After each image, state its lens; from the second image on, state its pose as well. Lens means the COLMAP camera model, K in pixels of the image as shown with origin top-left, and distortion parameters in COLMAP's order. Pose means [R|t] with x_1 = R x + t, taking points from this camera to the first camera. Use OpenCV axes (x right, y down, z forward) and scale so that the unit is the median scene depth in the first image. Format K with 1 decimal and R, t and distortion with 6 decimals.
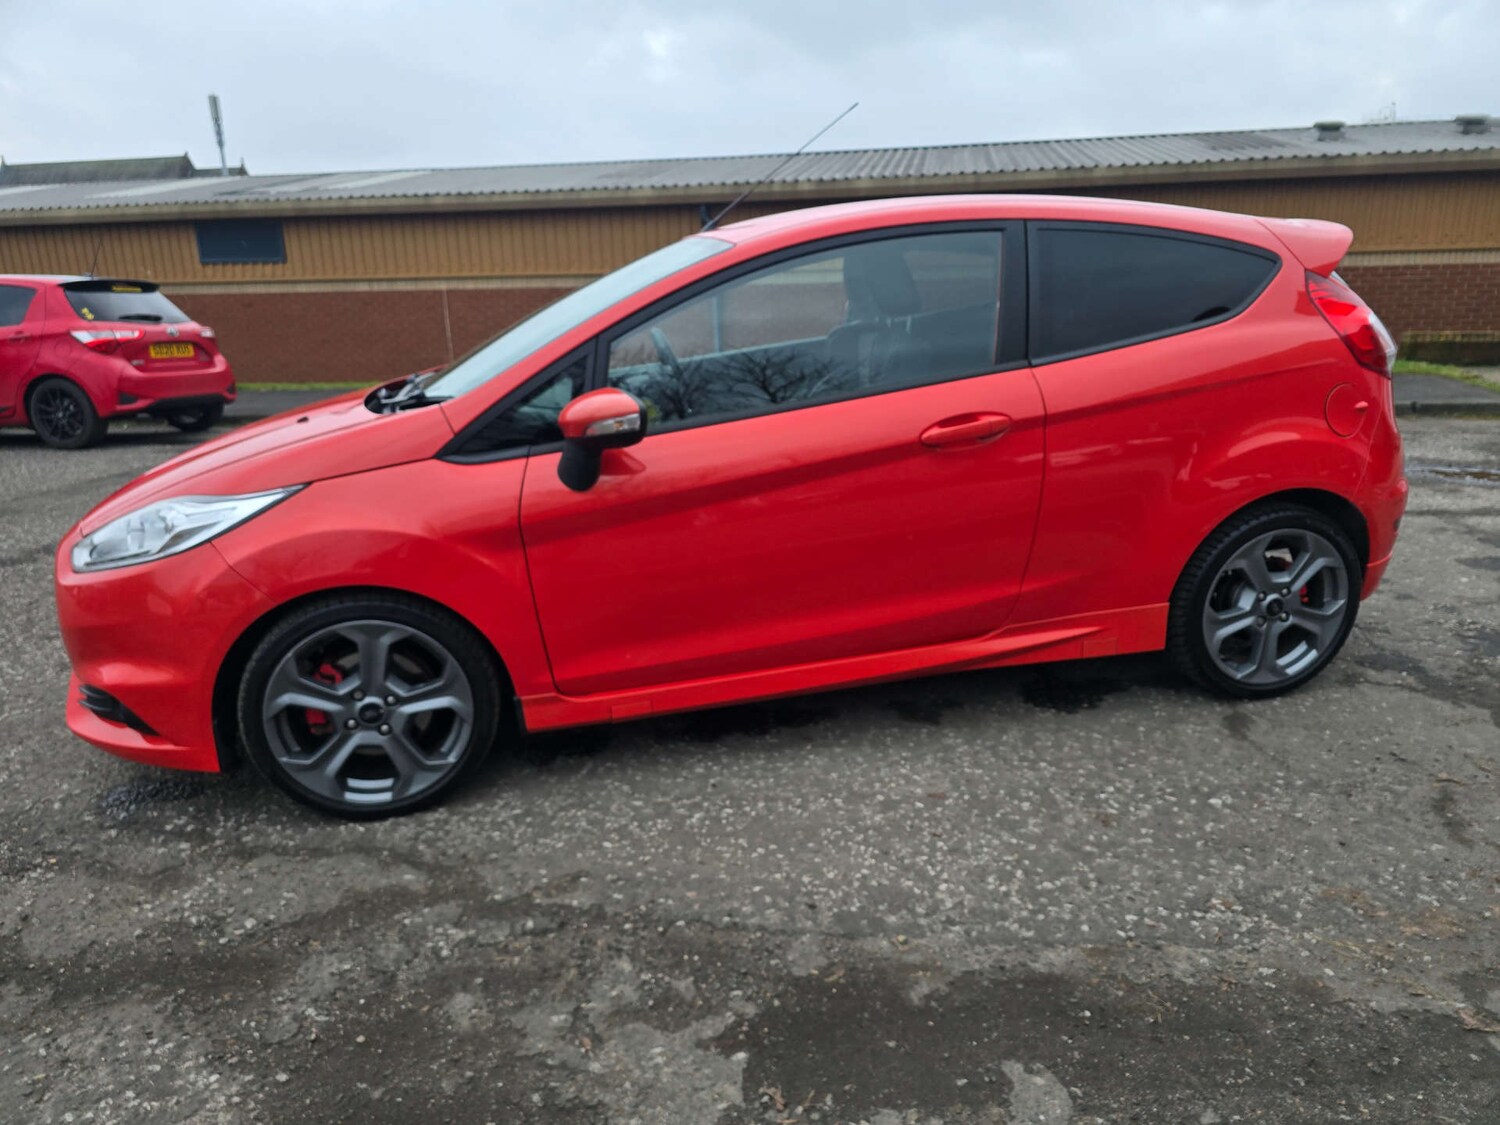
lens RADIAL K [[1006.1, 0, 770.1], [0, 1006.1, 567.8], [0, 0, 1]] dist [0.055083, -0.045684]
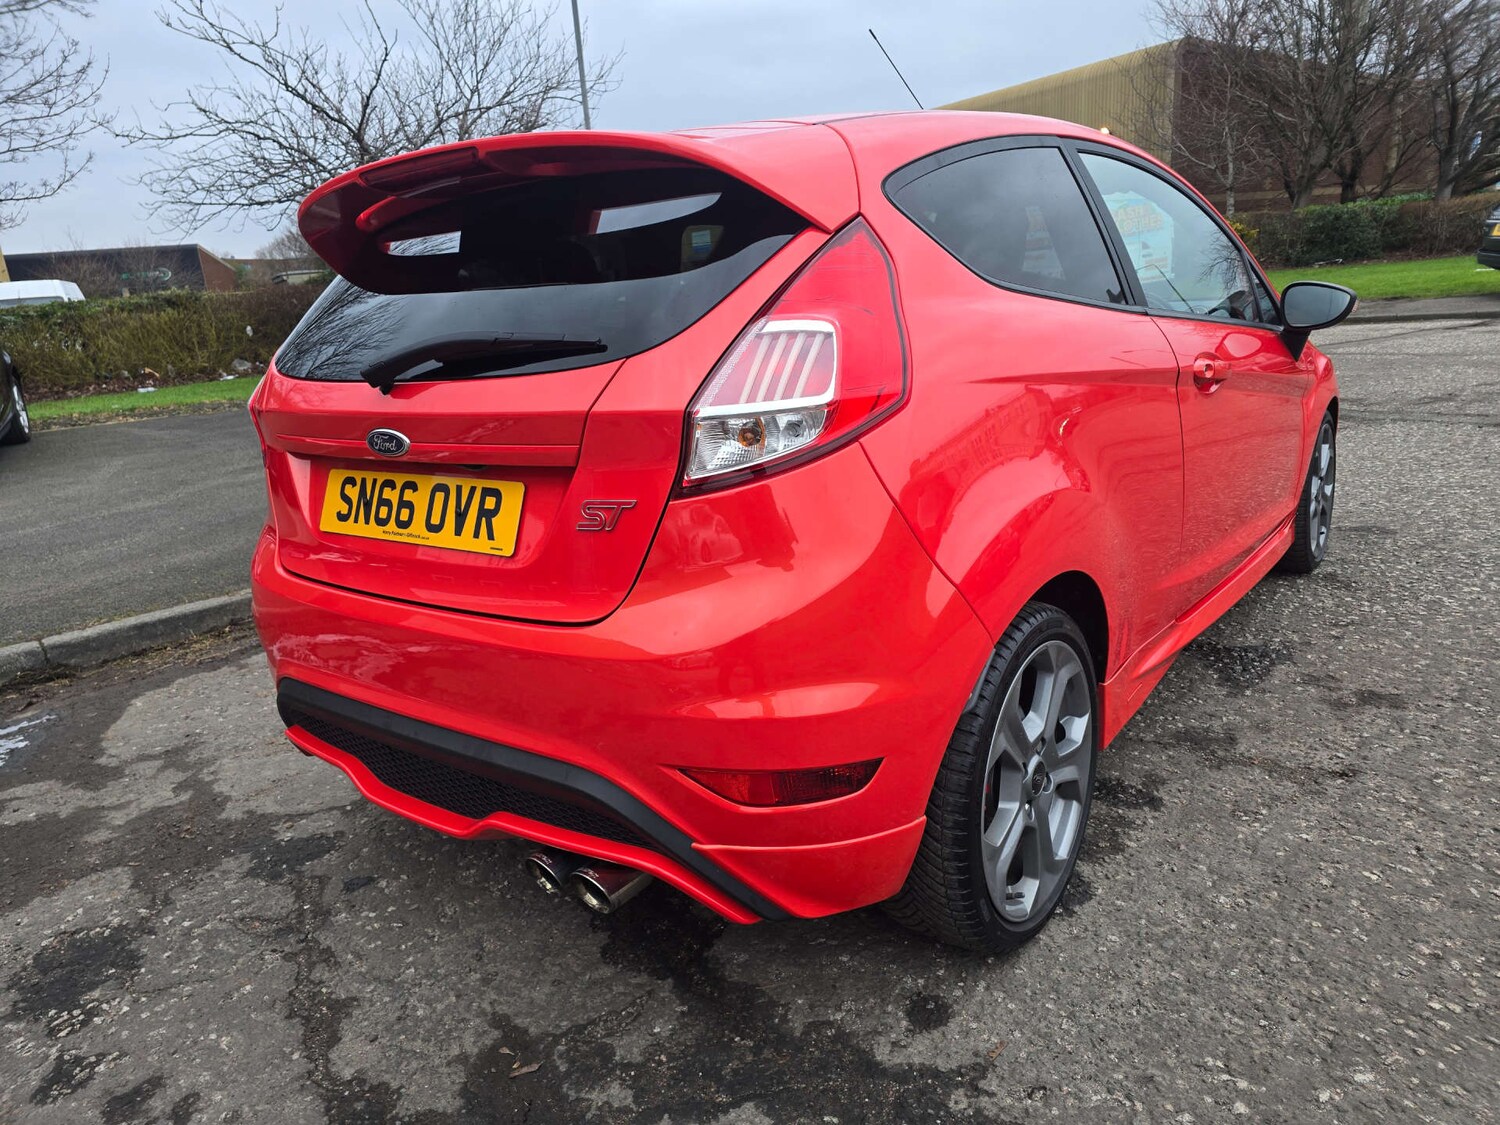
lens RADIAL K [[1006.1, 0, 753.3], [0, 1006.1, 566.6], [0, 0, 1]] dist [0.055083, -0.045684]
pose [[-0.766138, 0.254227, -0.590256, 0.956253], [-0.083648, 0.871176, 0.483793, -0.576039], [0.637210, 0.420026, -0.646175, 2.054899]]
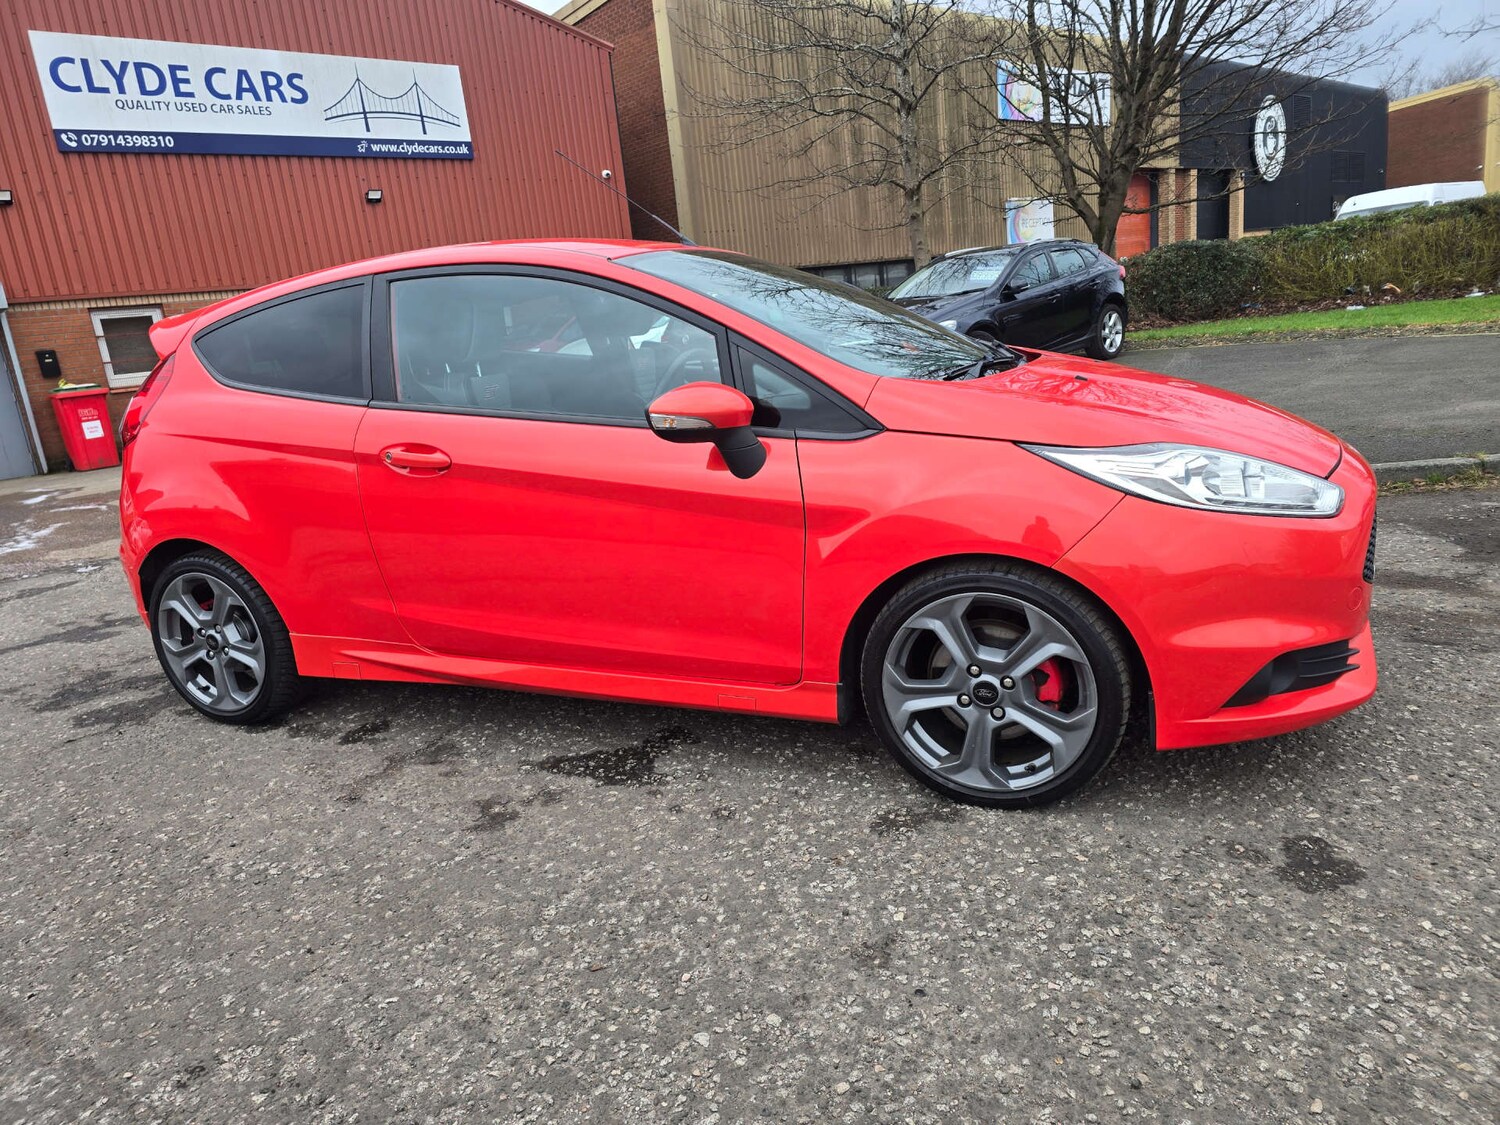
lens RADIAL K [[1006.1, 0, 737.8], [0, 1006.1, 563.4], [0, 0, 1]] dist [0.055083, -0.045684]
pose [[-0.787933, -0.036586, 0.614673, -0.912641], [0.287326, 0.861050, 0.419567, -0.582170], [-0.544614, 0.507202, -0.667938, 2.255718]]
